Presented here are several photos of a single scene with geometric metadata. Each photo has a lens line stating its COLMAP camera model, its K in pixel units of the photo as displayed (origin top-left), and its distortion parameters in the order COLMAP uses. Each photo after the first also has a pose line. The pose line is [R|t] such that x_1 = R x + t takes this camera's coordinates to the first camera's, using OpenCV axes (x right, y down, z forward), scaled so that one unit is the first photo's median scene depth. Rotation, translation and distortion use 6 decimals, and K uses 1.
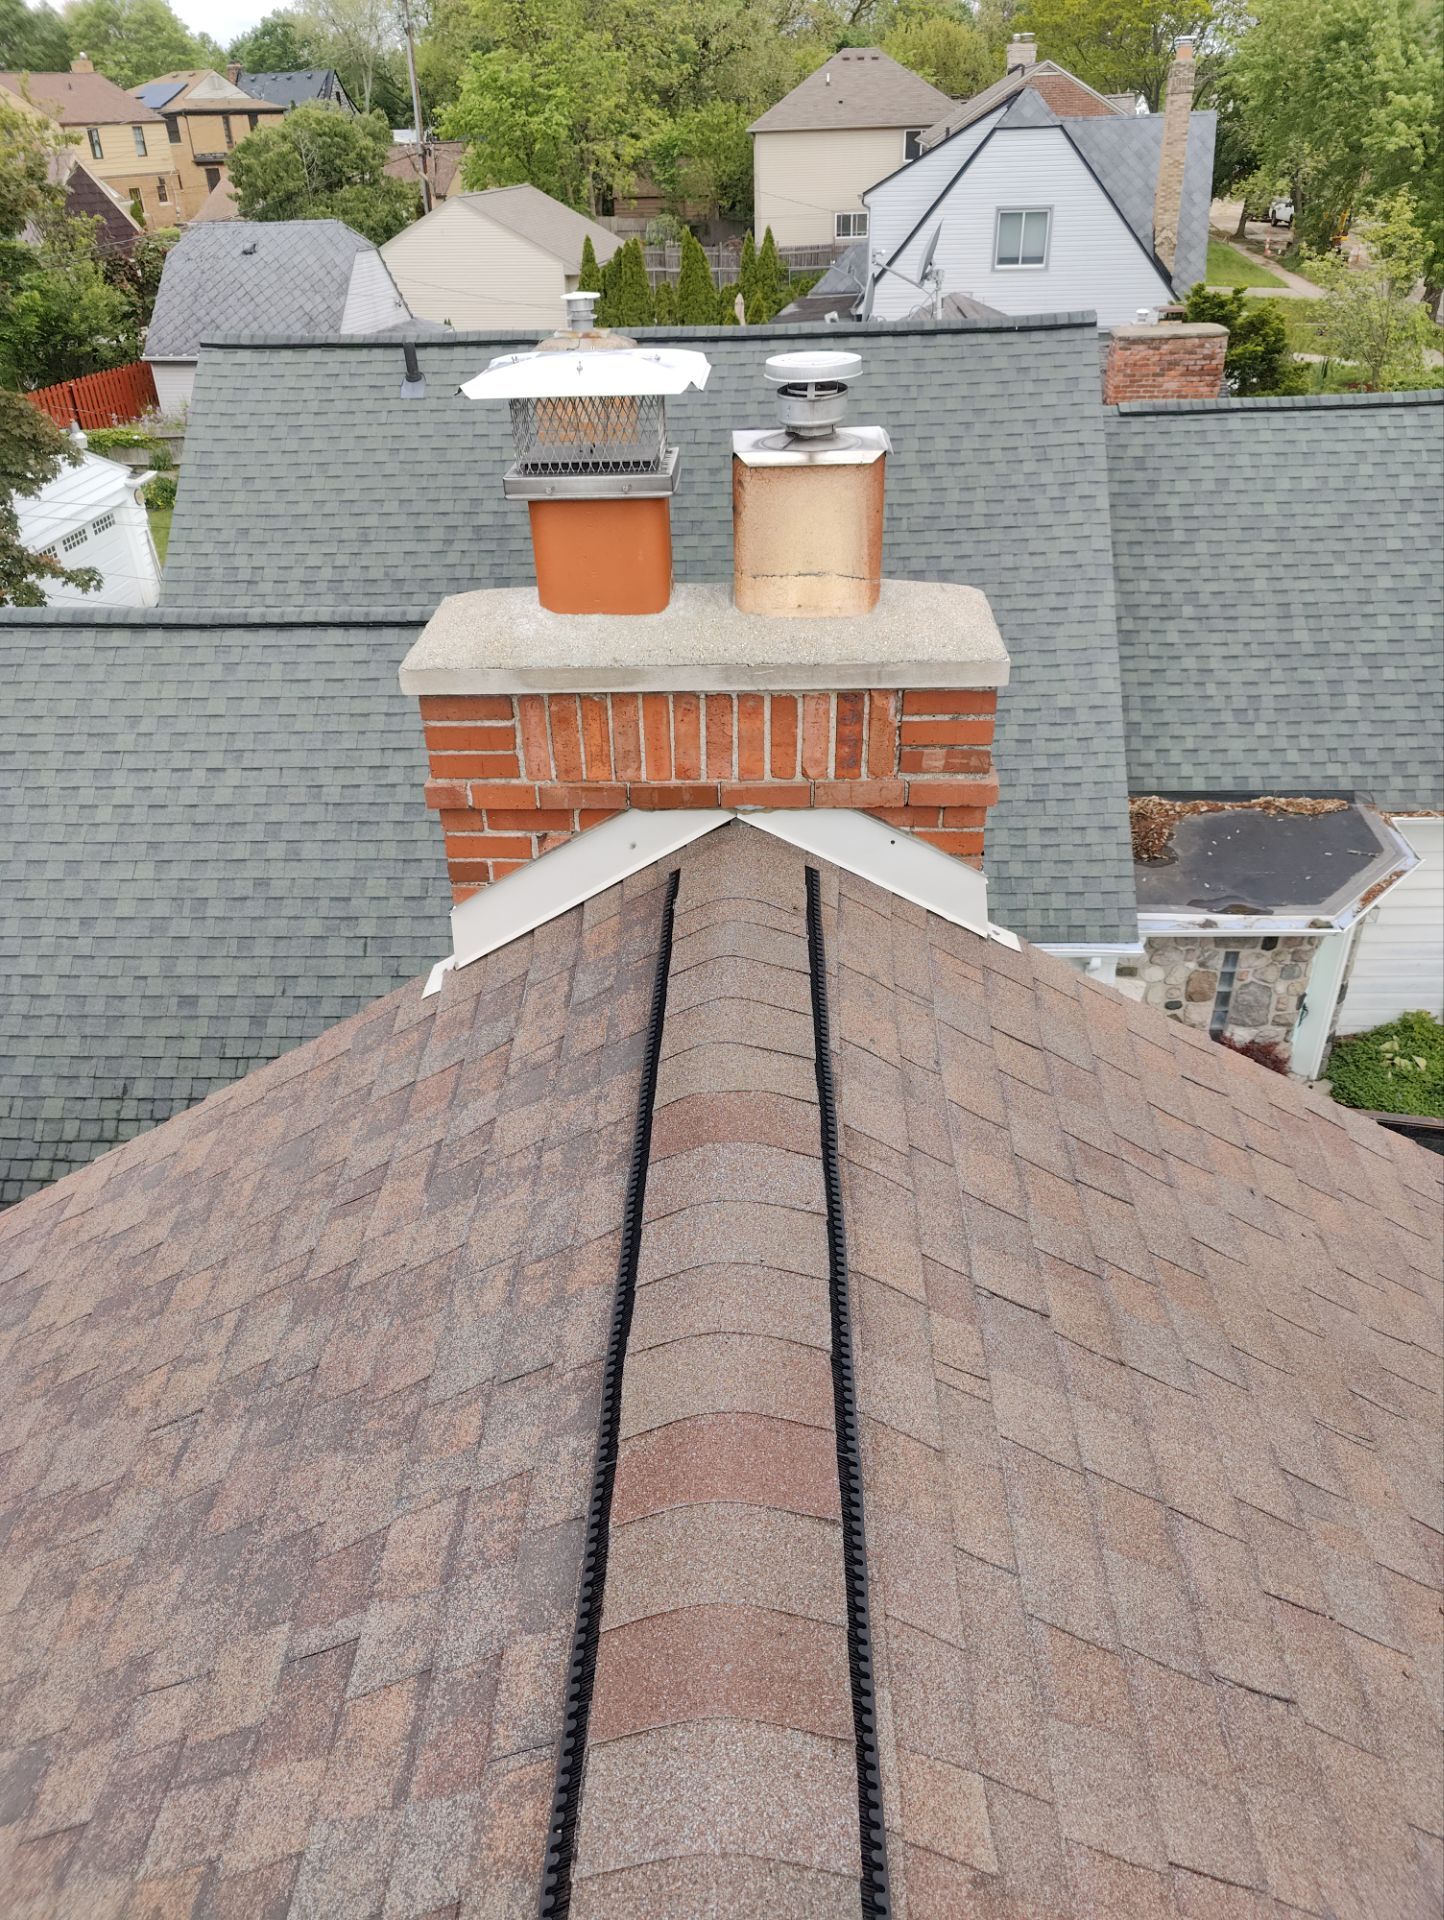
lens RADIAL K [[1342.4, 0, 711.7], [0, 1342.4, 984.3], [0, 0, 1]] dist [0.026269, -0.027323]
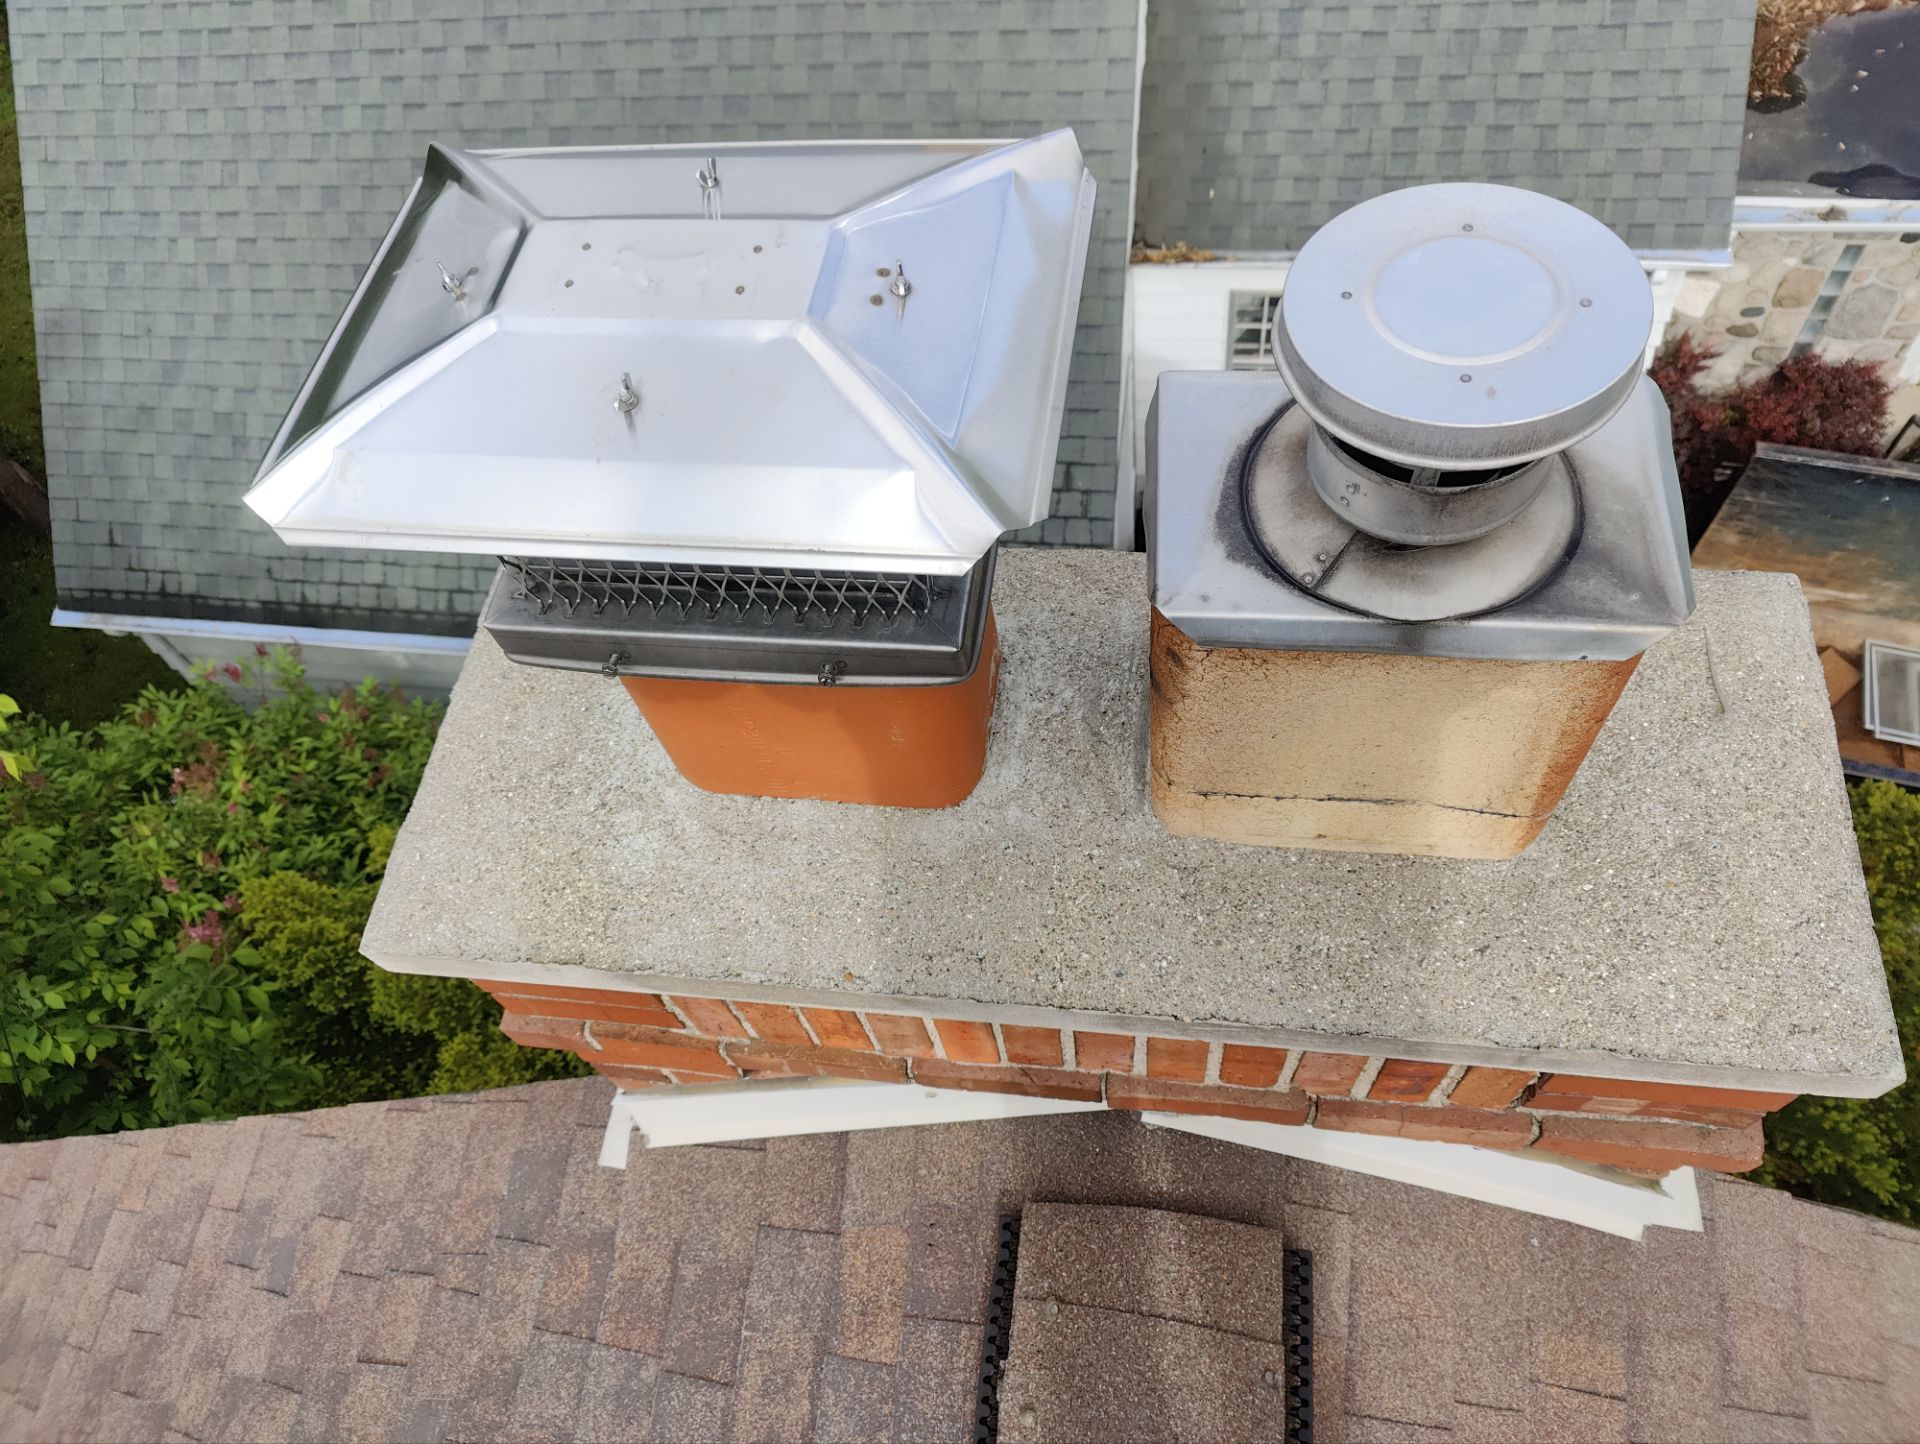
lens RADIAL K [[1342.4, 0, 963.4], [0, 1342.4, 727.5], [0, 0, 1]] dist [0.026269, -0.027323]
pose [[0.992036, 0.028349, -0.122726, 0.010519], [0.028486, 0.898603, 0.437838, -0.453565], [0.122694, -0.437847, 0.890638, 0.631852]]
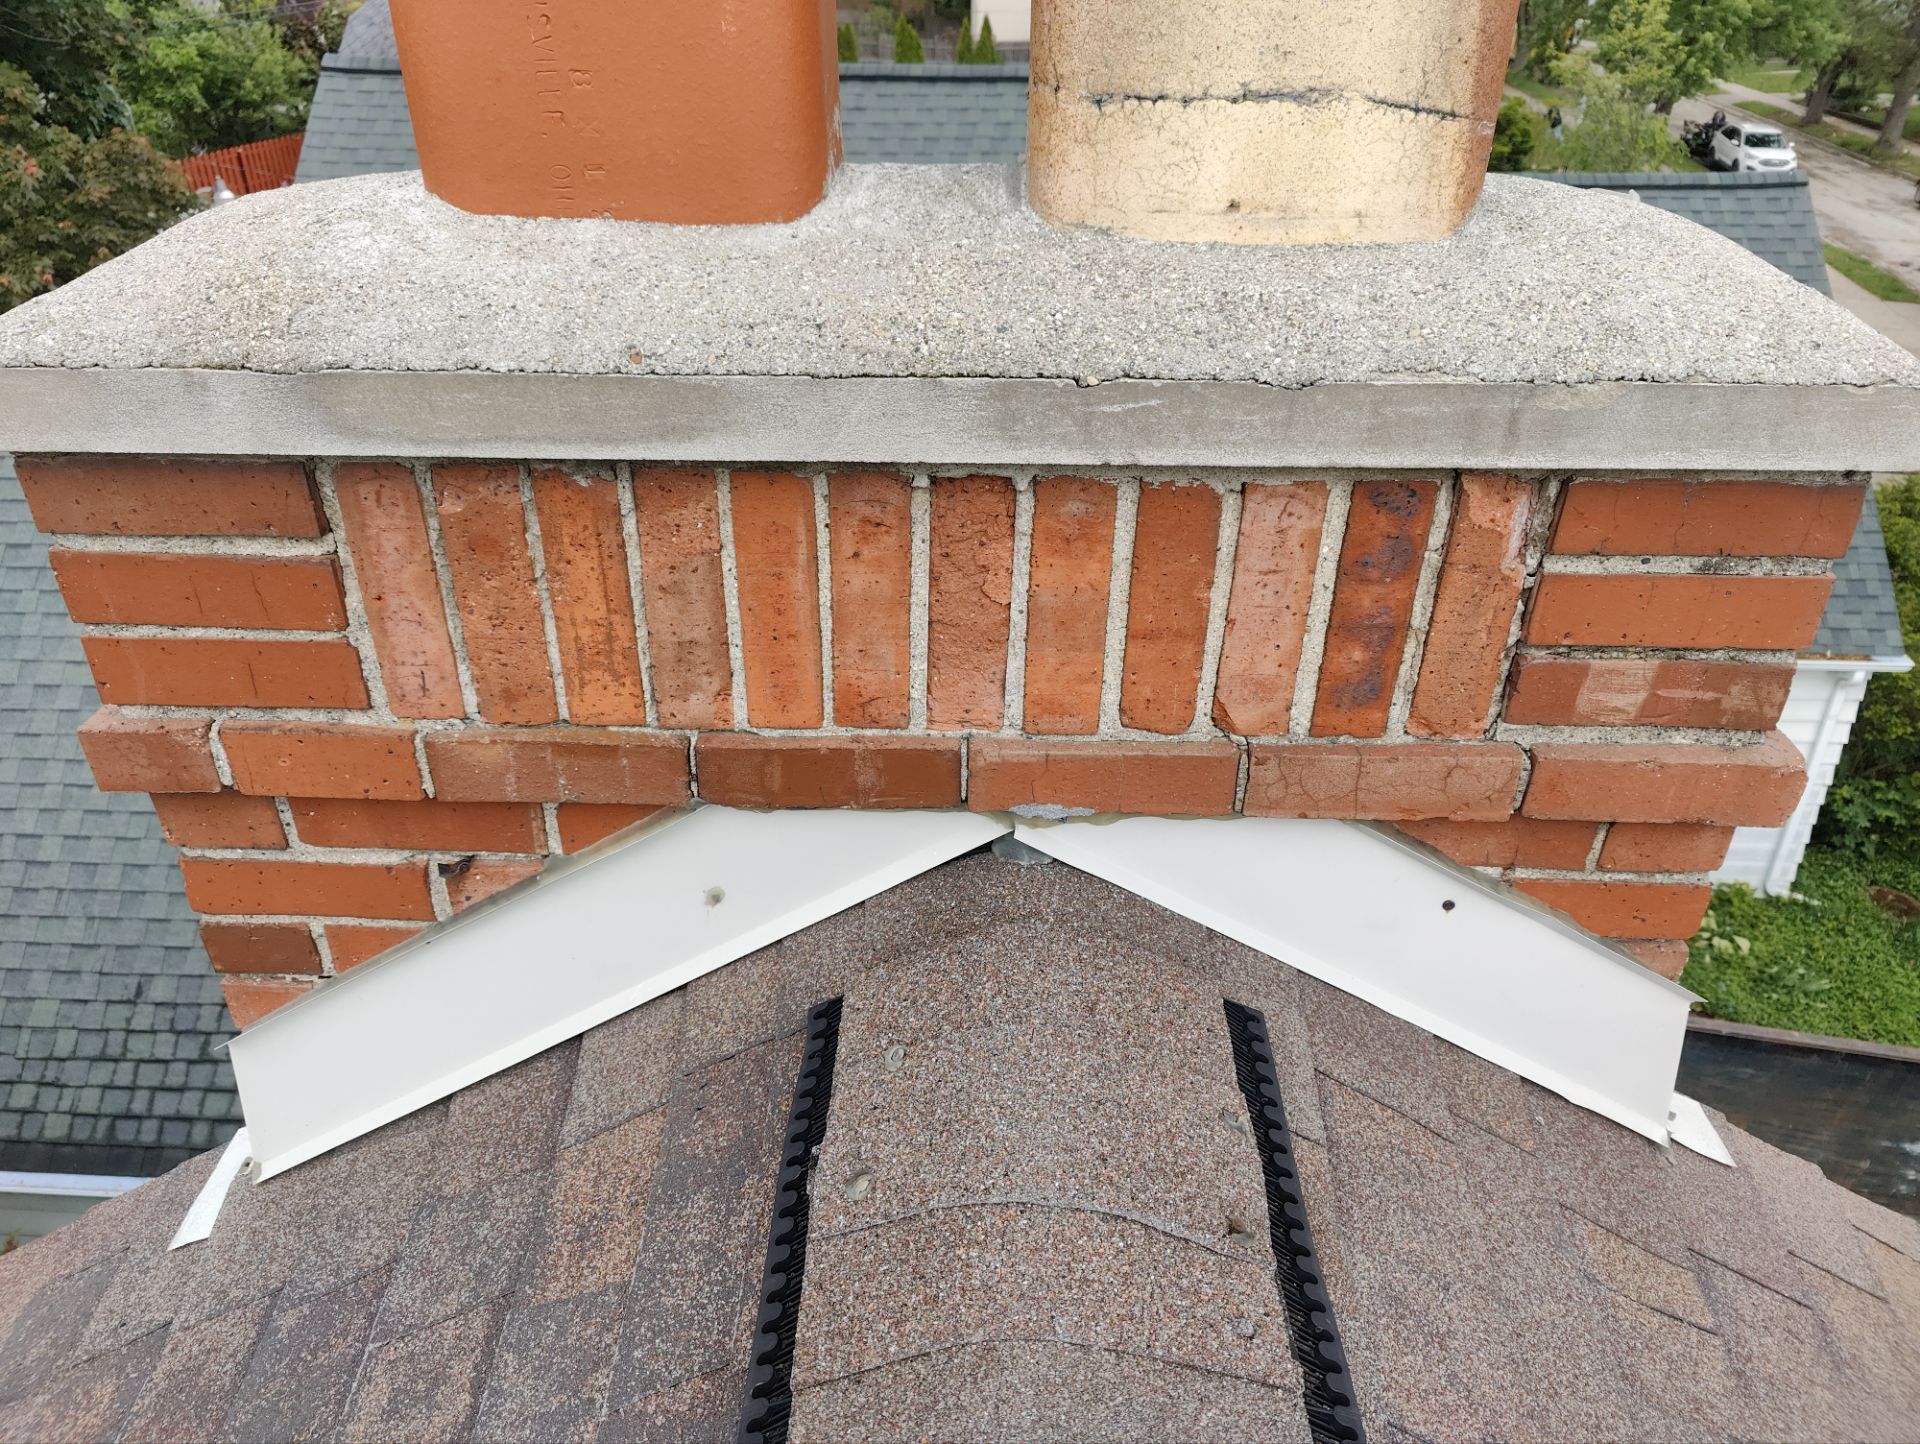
lens RADIAL K [[1342.4, 0, 964.3], [0, 1342.4, 729.5], [0, 0, 1]] dist [0.026269, -0.027323]
pose [[0.999105, 0.018857, 0.037852, -0.007308], [-0.017259, 0.998964, -0.042113, -0.136741], [-0.038607, 0.041422, 0.998396, 0.657529]]
